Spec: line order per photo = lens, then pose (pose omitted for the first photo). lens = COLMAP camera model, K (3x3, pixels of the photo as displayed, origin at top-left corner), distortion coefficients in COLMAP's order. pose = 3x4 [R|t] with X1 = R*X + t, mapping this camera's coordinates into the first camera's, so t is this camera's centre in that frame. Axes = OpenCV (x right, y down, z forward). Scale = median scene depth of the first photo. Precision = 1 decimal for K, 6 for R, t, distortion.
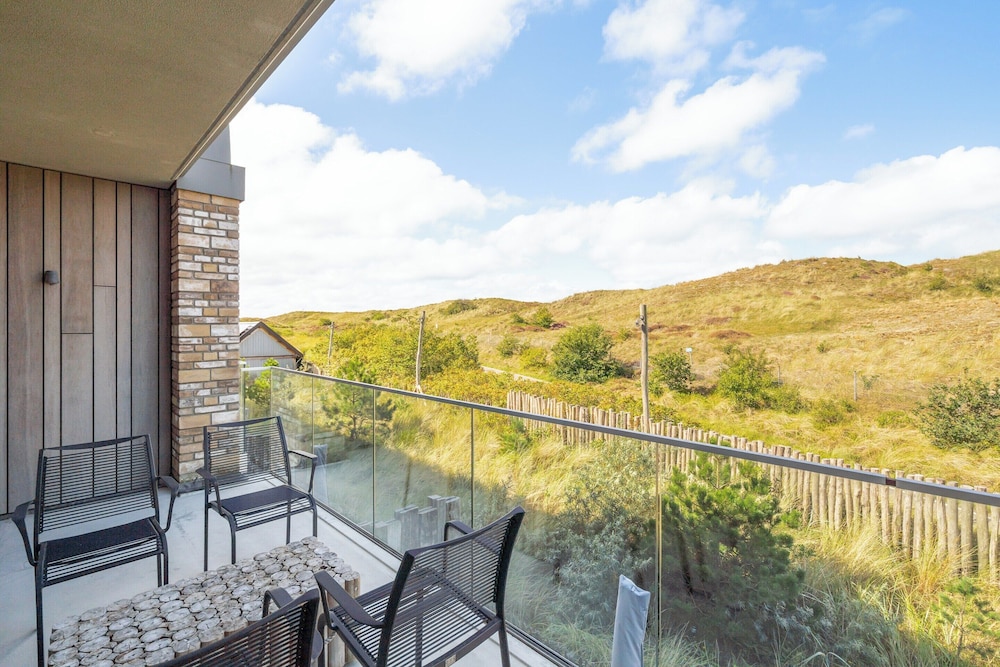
lens RADIAL K [[459.9, 0, 498.6], [0, 459.9, 324.9], [0, 0, 1]] dist [-0.006982, 0.001704]
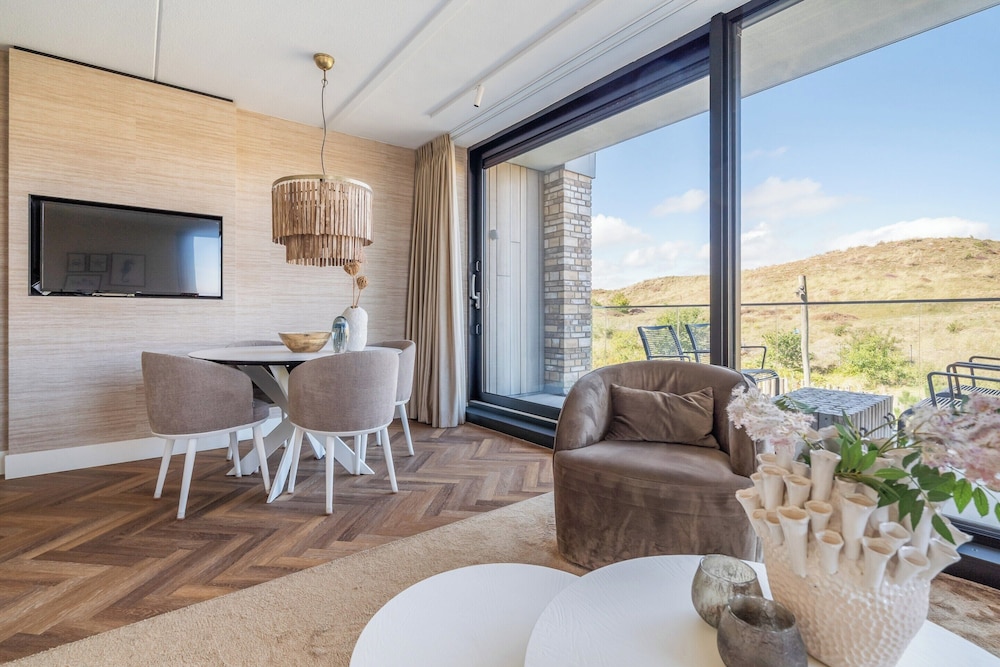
lens RADIAL K [[459.9, 0, 498.9], [0, 459.9, 317.7], [0, 0, 1]] dist [-0.006982, 0.001704]
pose [[0.992929, 0.001000, -0.118706, -0.070855], [-0.000086, 0.999970, 0.007700, 0.012466], [0.118710, -0.007635, 0.992900, -0.035798]]
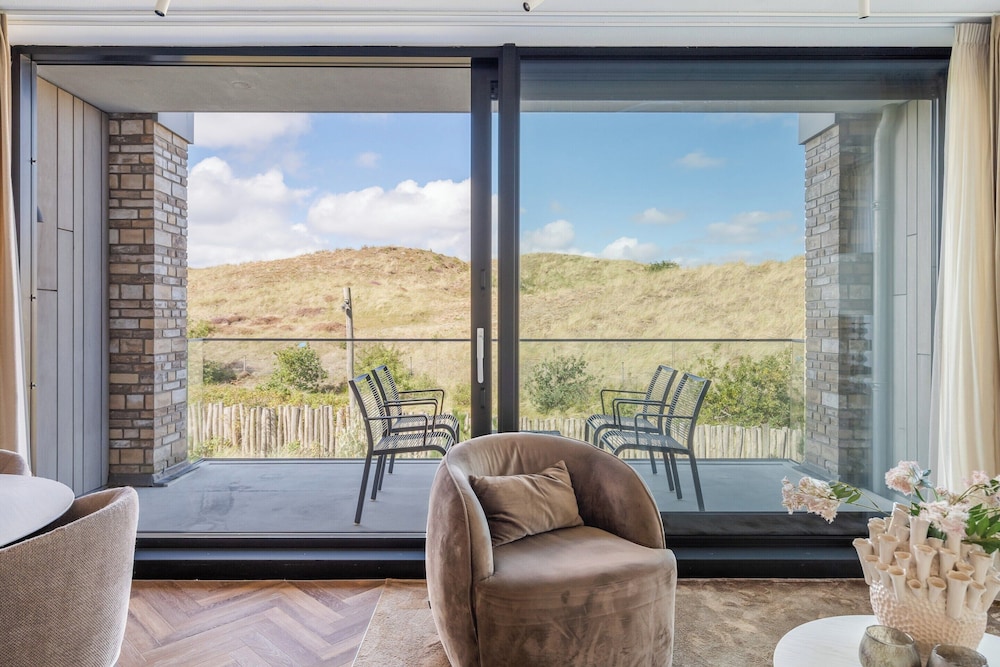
lens RADIAL K [[614.4, 0, 489.6], [0, 614.4, 324.2], [0, 0, 1]] dist [0.011948, -0.002587]
pose [[0.700827, 0.000854, 0.713330, -0.104471], [-0.006401, 0.999967, 0.005091, 0.006105], [-0.713302, -0.008134, 0.700809, -0.022252]]
